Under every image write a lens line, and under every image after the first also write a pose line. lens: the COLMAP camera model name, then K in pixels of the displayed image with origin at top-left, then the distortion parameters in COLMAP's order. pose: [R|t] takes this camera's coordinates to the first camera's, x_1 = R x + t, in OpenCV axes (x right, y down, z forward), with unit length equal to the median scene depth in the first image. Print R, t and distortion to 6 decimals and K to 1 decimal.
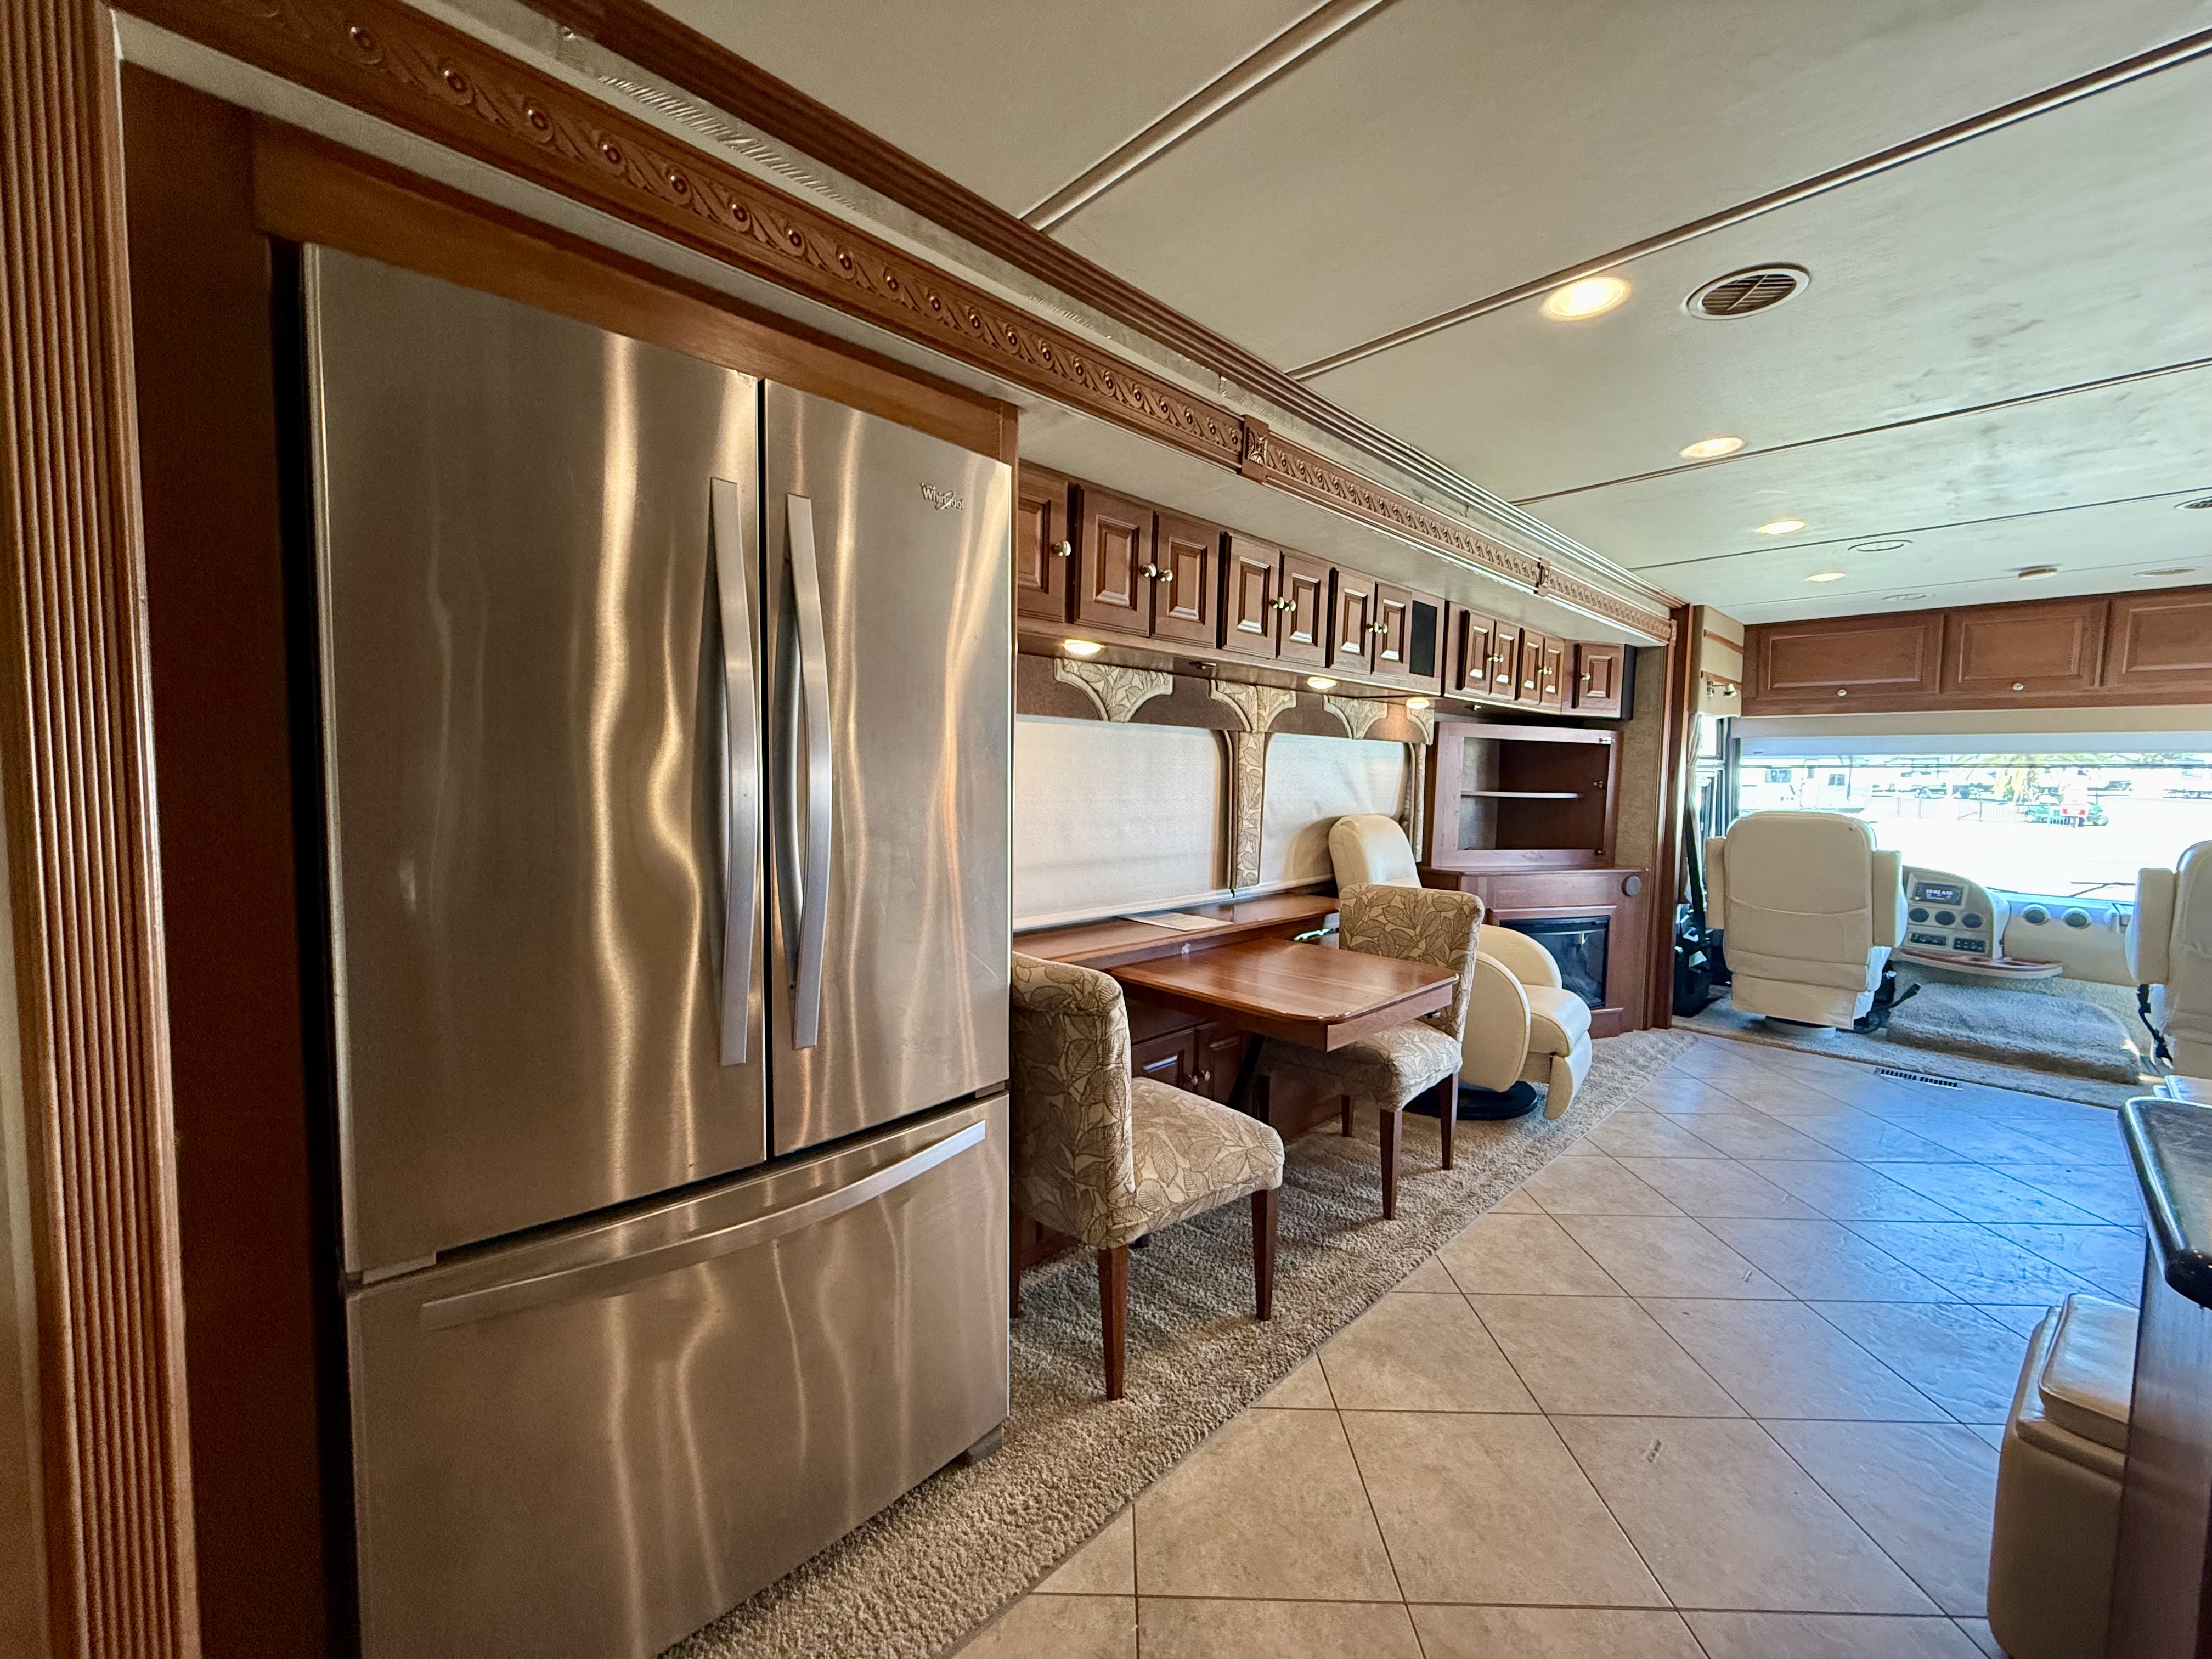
lens RADIAL K [[880.5, 0, 1103.0], [0, 880.5, 829.6], [0, 0, 1]] dist [0.000742, -0.000366]
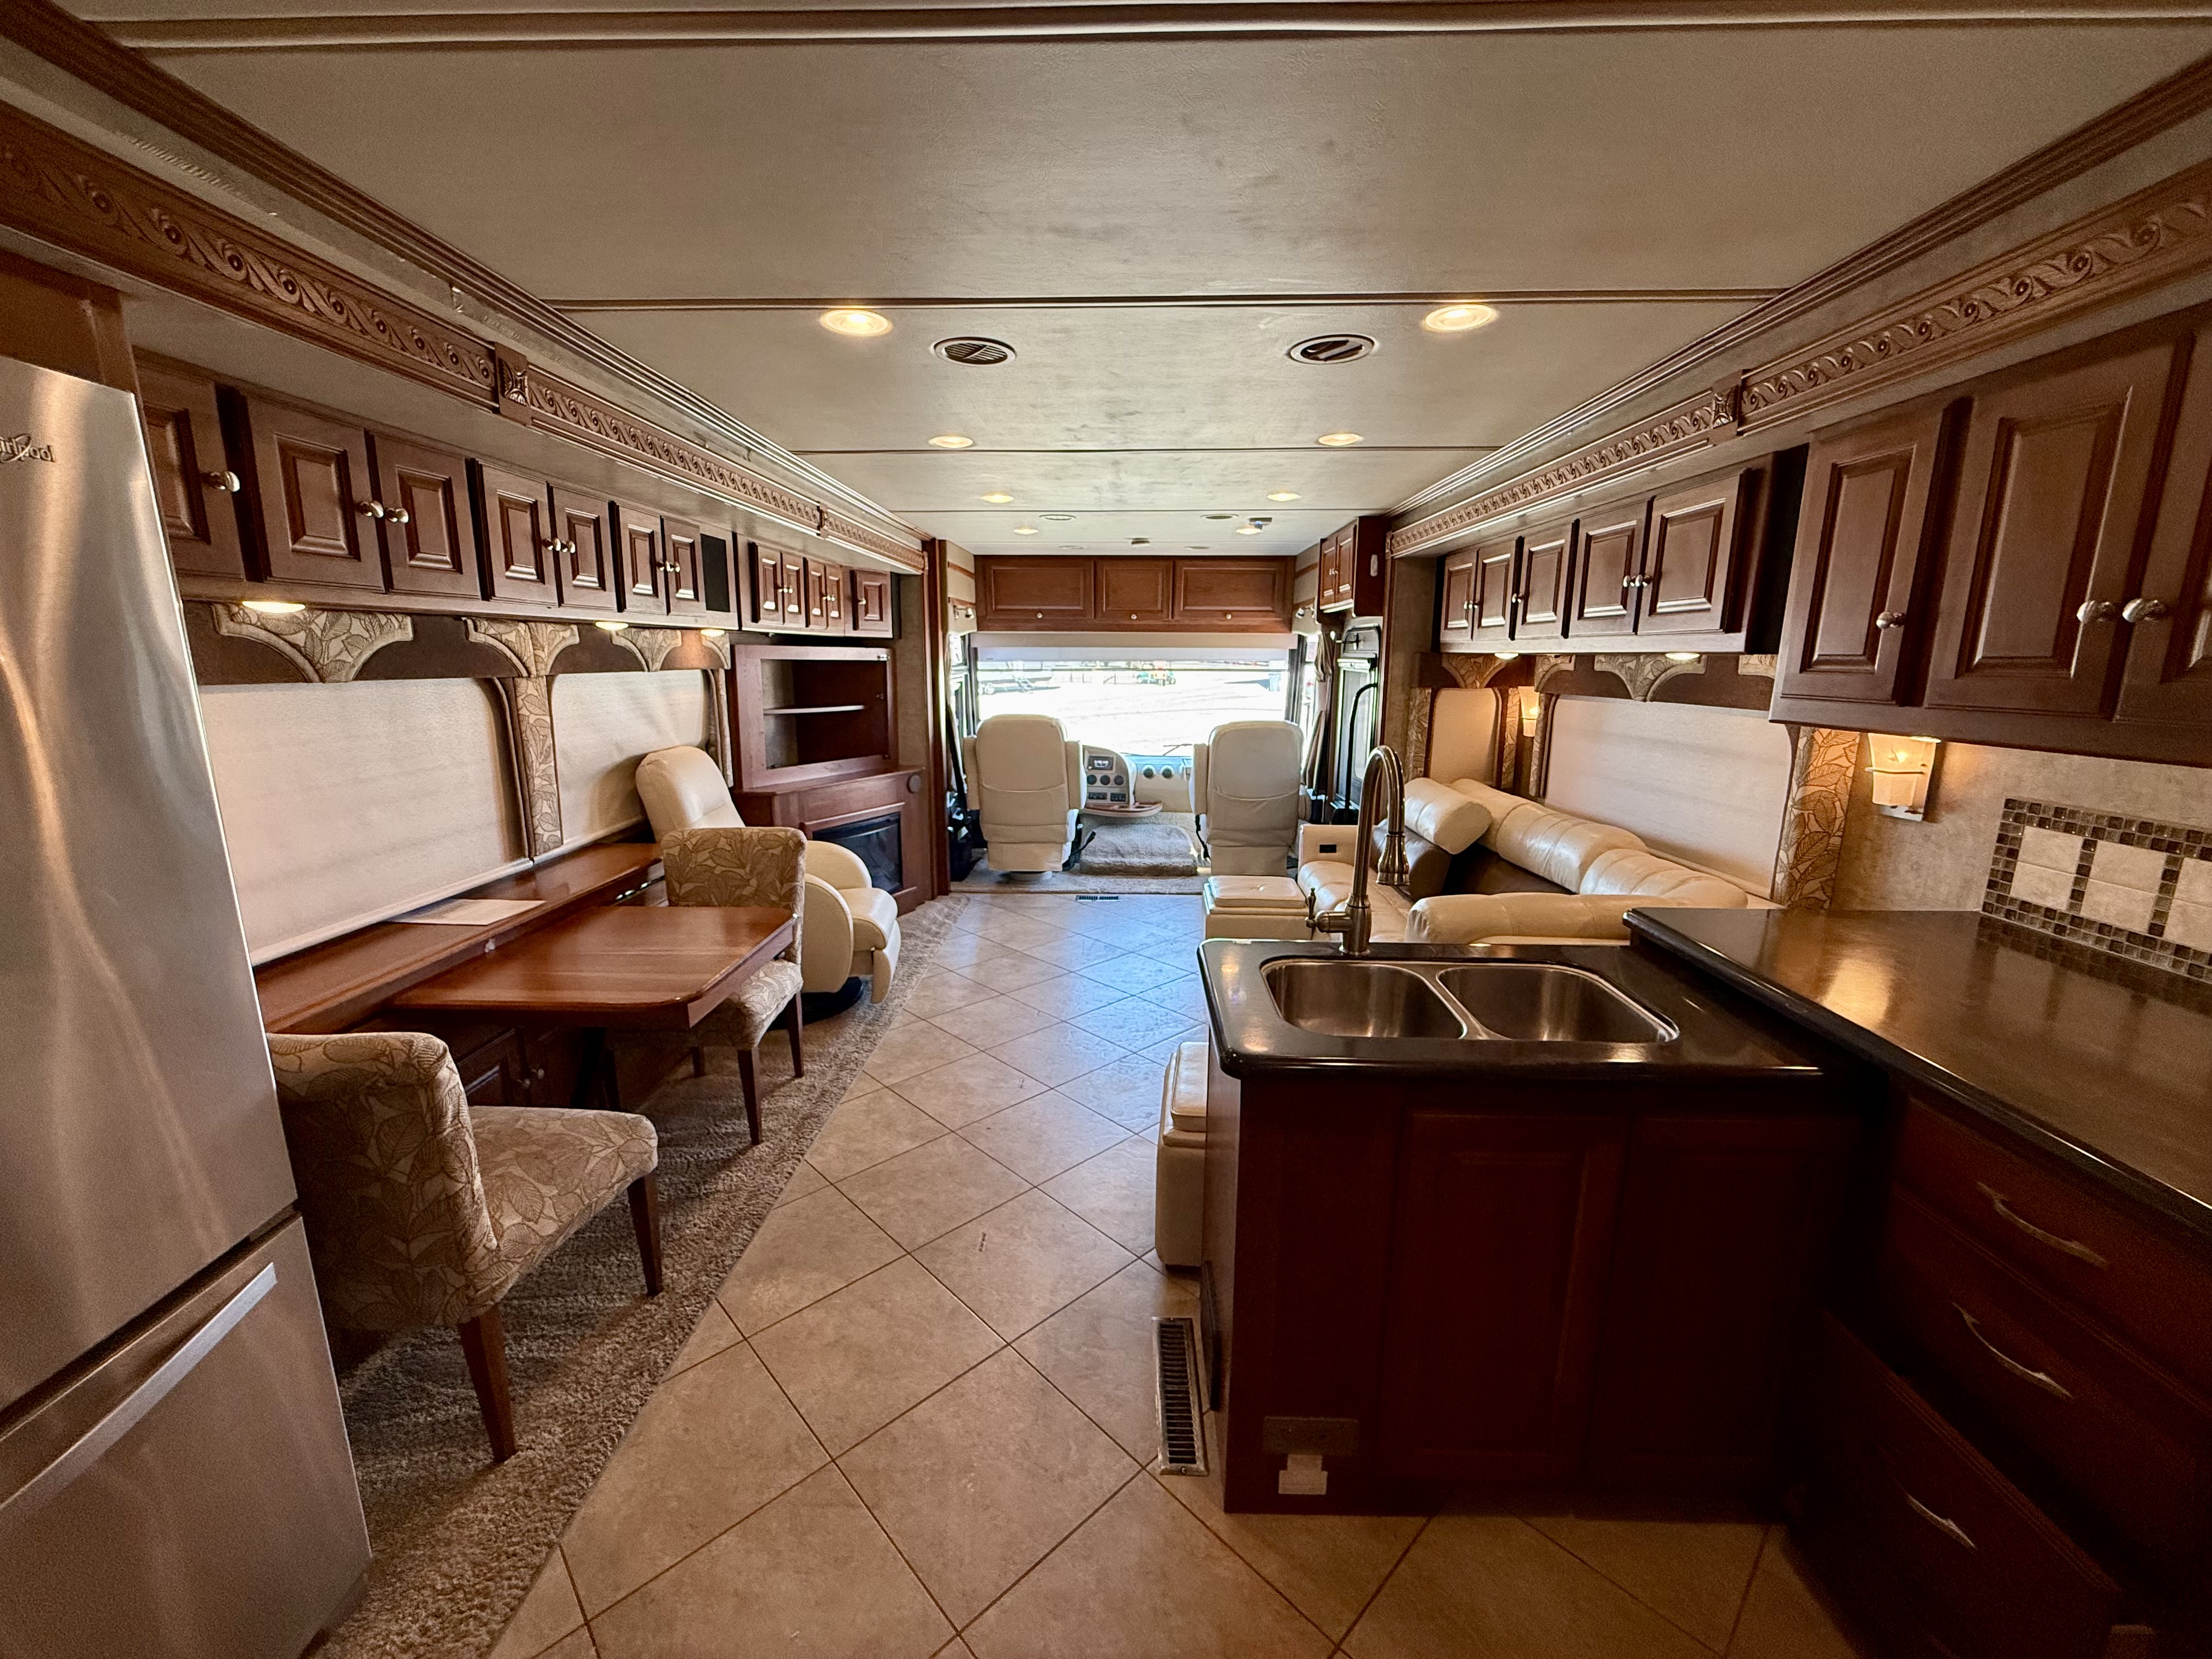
lens RADIAL K [[880.5, 0, 1103.0], [0, 880.5, 829.6], [0, 0, 1]] dist [0.000742, -0.000366]
pose [[0.716758, -0.148628, 0.681299, -0.046726], [0.051699, 0.985659, 0.160635, -0.083263], [-0.695403, -0.079914, 0.714162, -0.033226]]
